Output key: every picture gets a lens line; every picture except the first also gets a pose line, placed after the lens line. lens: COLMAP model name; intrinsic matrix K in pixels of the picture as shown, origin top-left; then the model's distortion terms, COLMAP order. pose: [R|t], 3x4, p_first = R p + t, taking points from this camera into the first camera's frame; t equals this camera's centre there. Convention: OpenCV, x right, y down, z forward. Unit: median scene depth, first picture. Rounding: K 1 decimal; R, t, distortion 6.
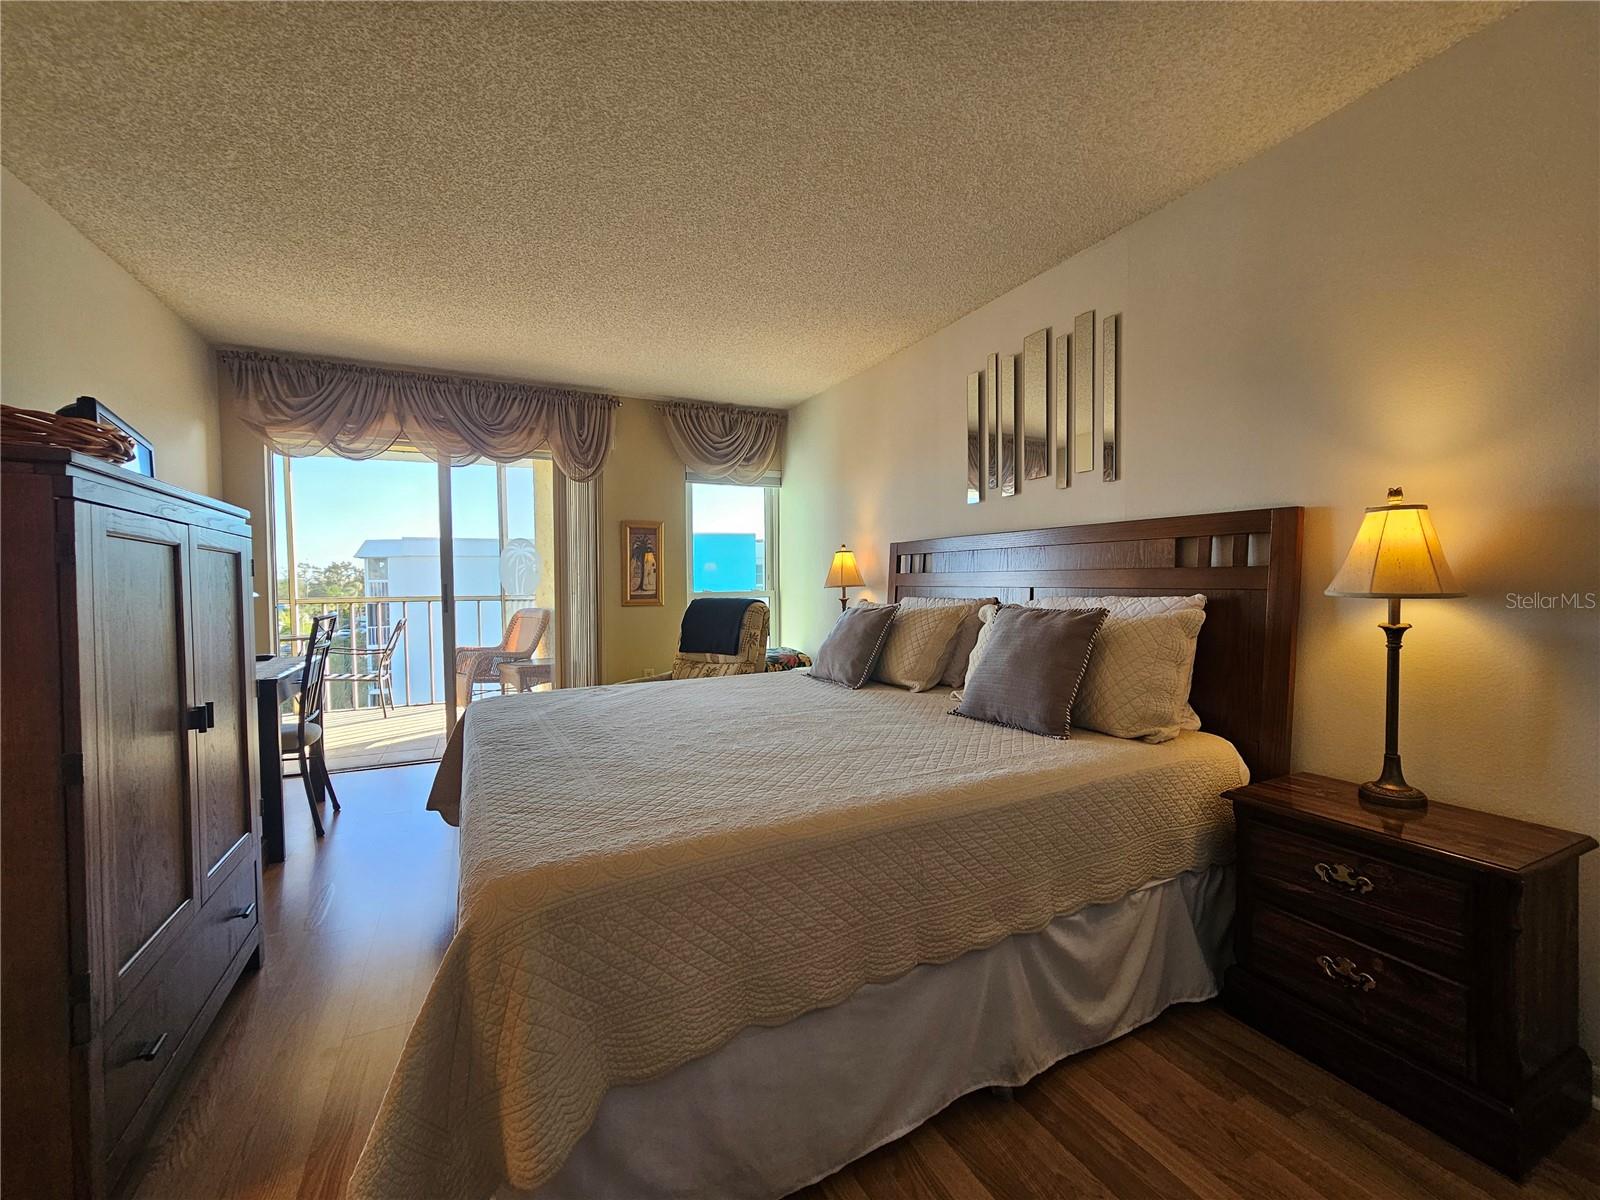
lens RADIAL K [[647.2, 0, 809.0], [0, 647.2, 592.3], [0, 0, 1]] dist [-0.000228, -0.000092]
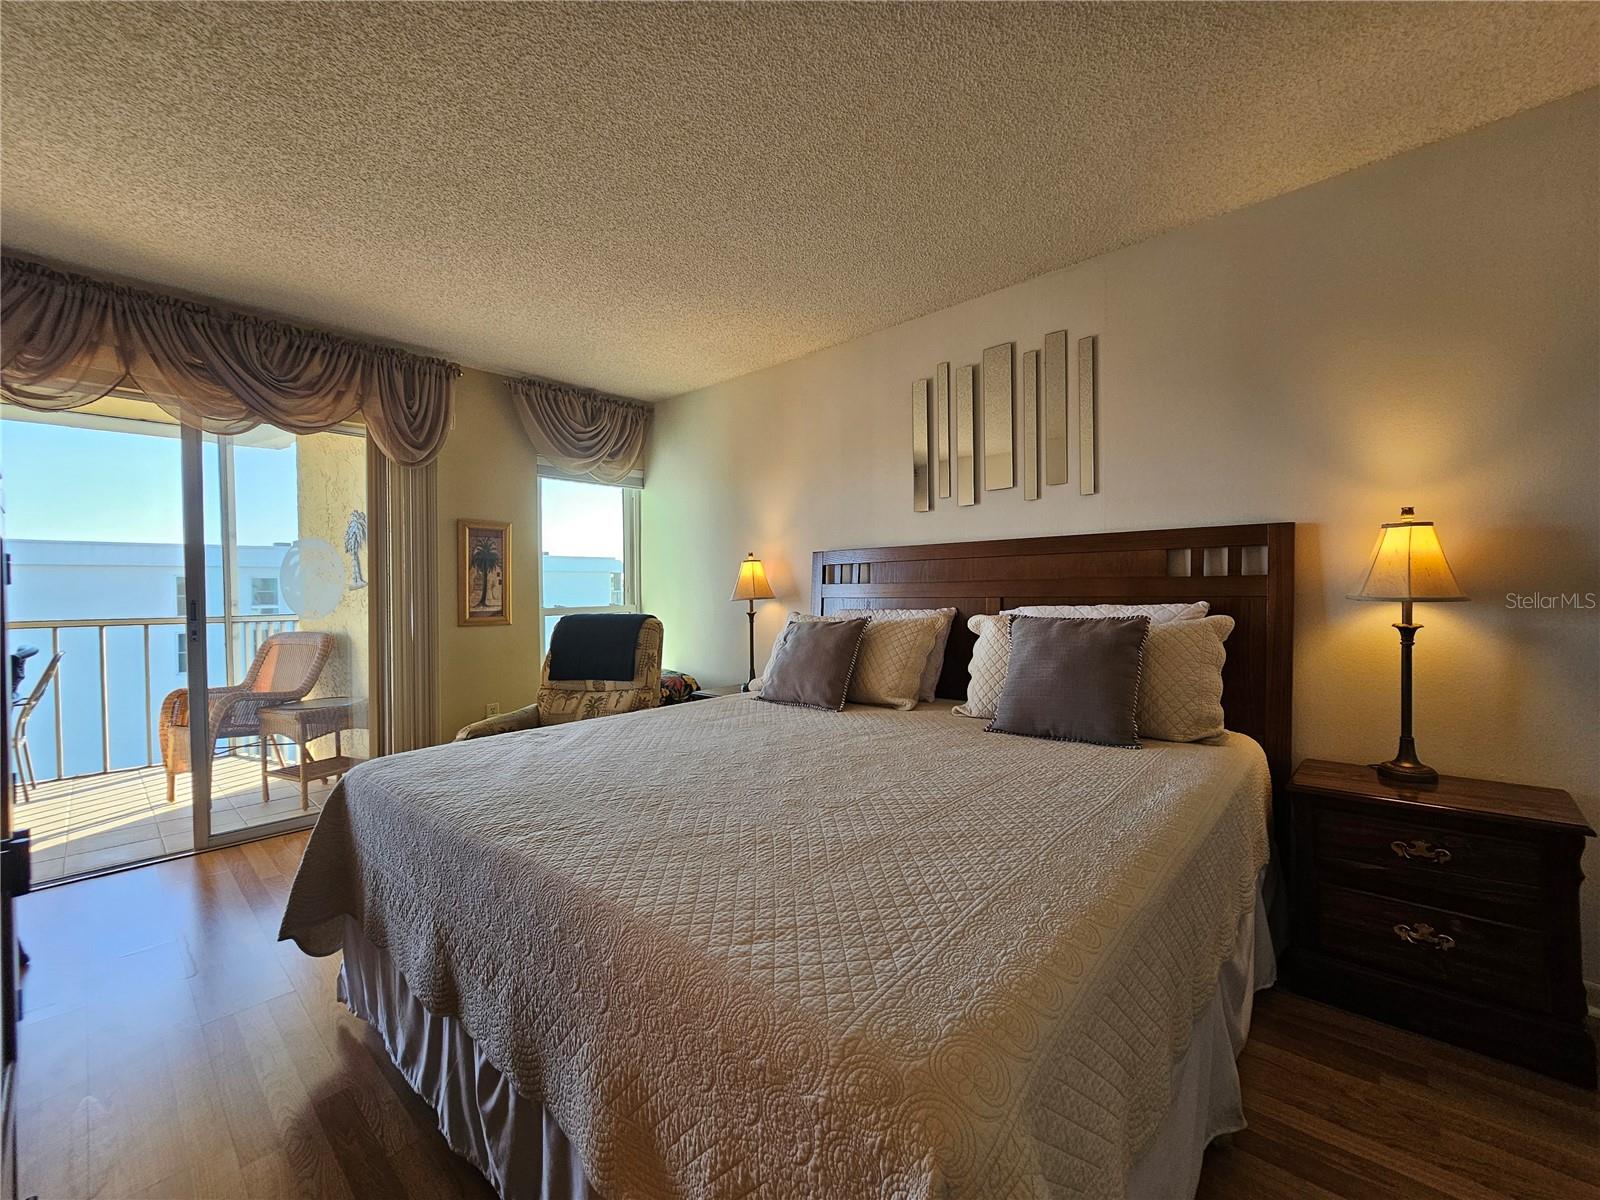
lens RADIAL K [[649.6, 0, 803.0], [0, 649.6, 592.6], [0, 0, 1]] dist [-0.000692, 0.000057]
pose [[0.934413, -0.004957, 0.356156, -0.214985], [0.012513, 0.999743, -0.018916, 0.000436], [-0.355971, 0.022132, 0.934235, 0.121608]]
